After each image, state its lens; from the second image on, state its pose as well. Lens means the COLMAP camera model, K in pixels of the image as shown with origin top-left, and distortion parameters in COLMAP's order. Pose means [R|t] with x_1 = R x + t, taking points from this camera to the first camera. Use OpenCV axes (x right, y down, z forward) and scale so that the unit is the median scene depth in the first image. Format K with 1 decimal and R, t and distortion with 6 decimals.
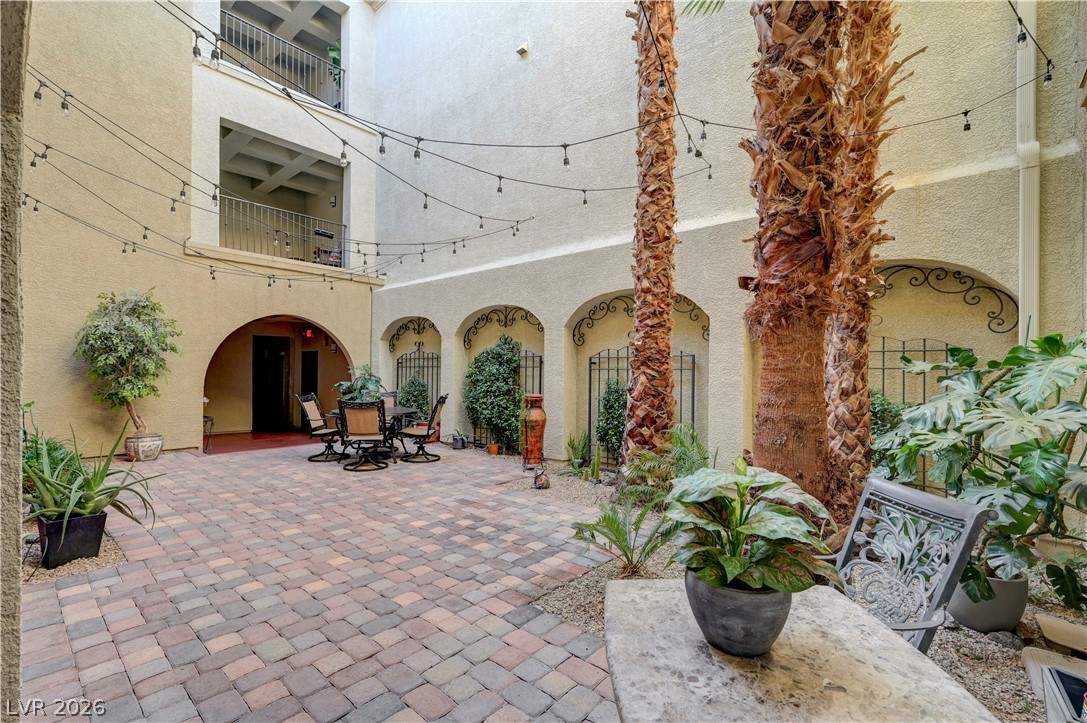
lens RADIAL K [[471.8, 0, 544.8], [0, 471.8, 372.4], [0, 0, 1]] dist [-0.026154, -0.000382]
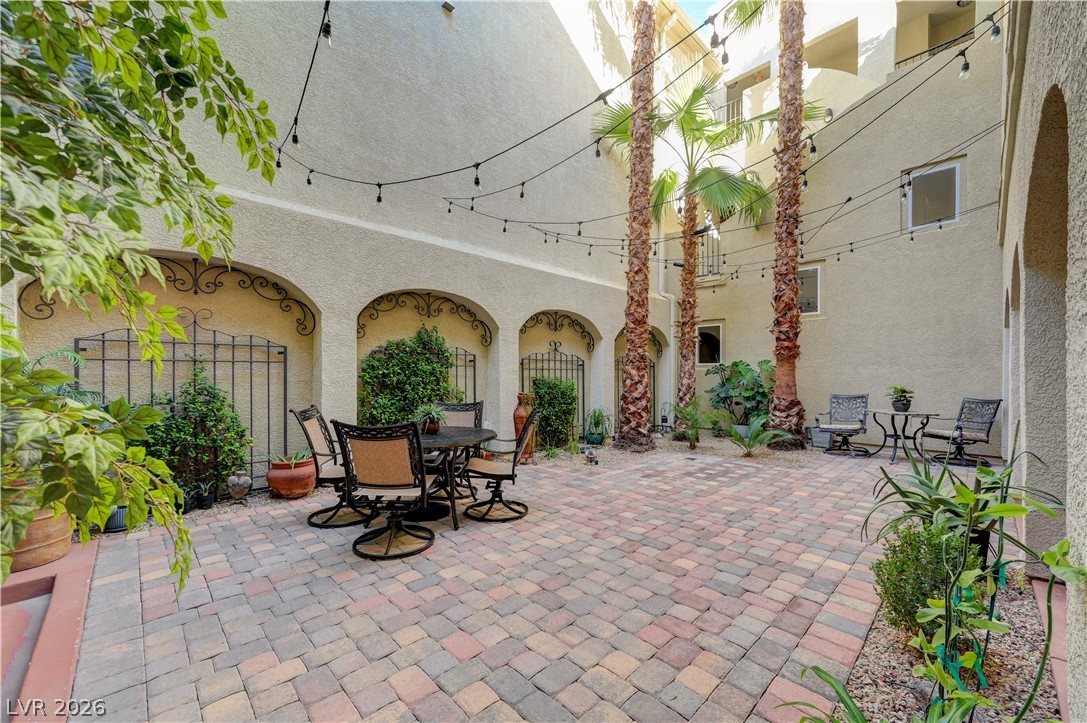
lens RADIAL K [[428.4, 0, 540.9], [0, 428.4, 368.5], [0, 0, 1]] dist [0.007066, -0.000076]
pose [[0.099785, -0.002756, 0.995005, -1.379376], [-0.014075, 0.999892, 0.004181, -0.016236], [-0.994909, -0.014422, 0.099735, 1.203403]]
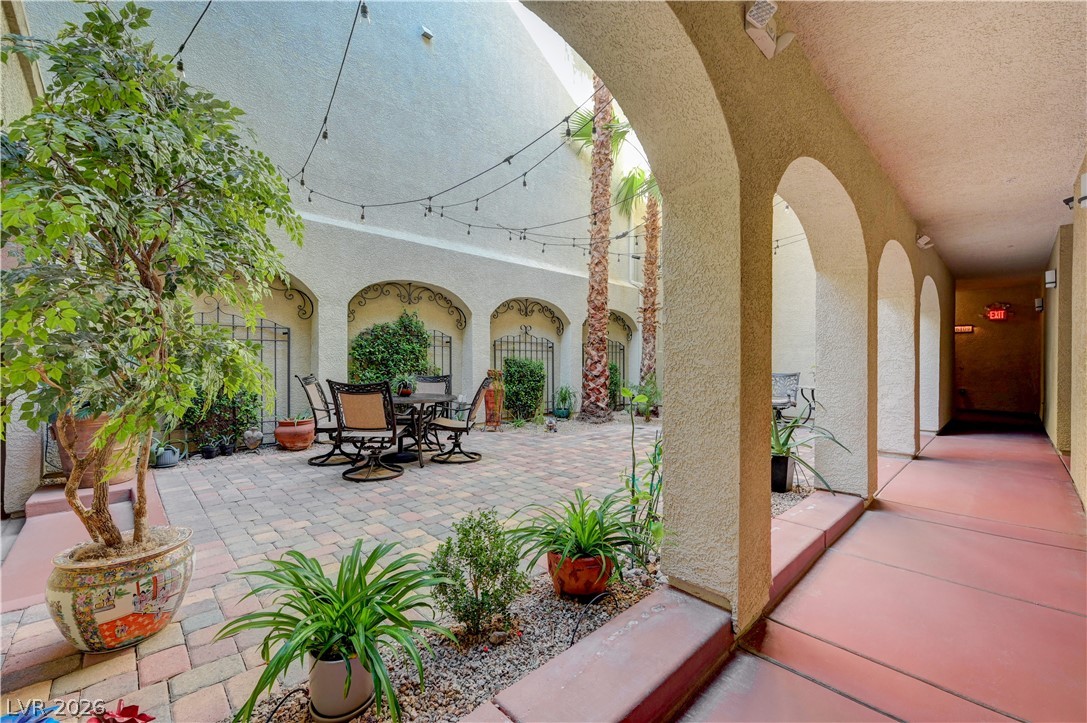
lens RADIAL K [[460.0, 0, 546.1], [0, 460.0, 358.3], [0, 0, 1]] dist [0.009289, -0.000336]
pose [[0.107181, -0.004817, 0.994228, -1.621632], [-0.016771, 0.999837, 0.006652, 0.005344], [-0.994098, -0.017387, 0.107083, 1.056066]]
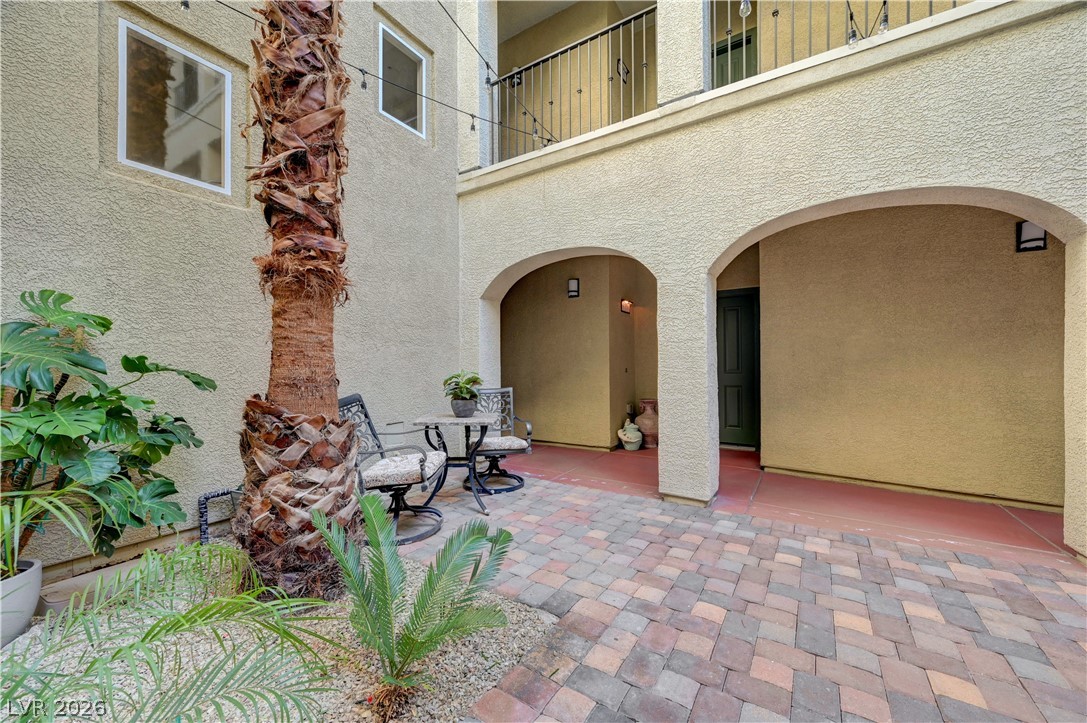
lens RADIAL K [[428.4, 0, 540.8], [0, 428.4, 365.8], [0, 0, 1]] dist [0.007066, -0.000076]
pose [[-0.991746, -0.000749, -0.128219, 0.053043], [0.001417, 0.999858, -0.016806, 0.039116], [0.128213, -0.016849, -0.991604, 0.970809]]
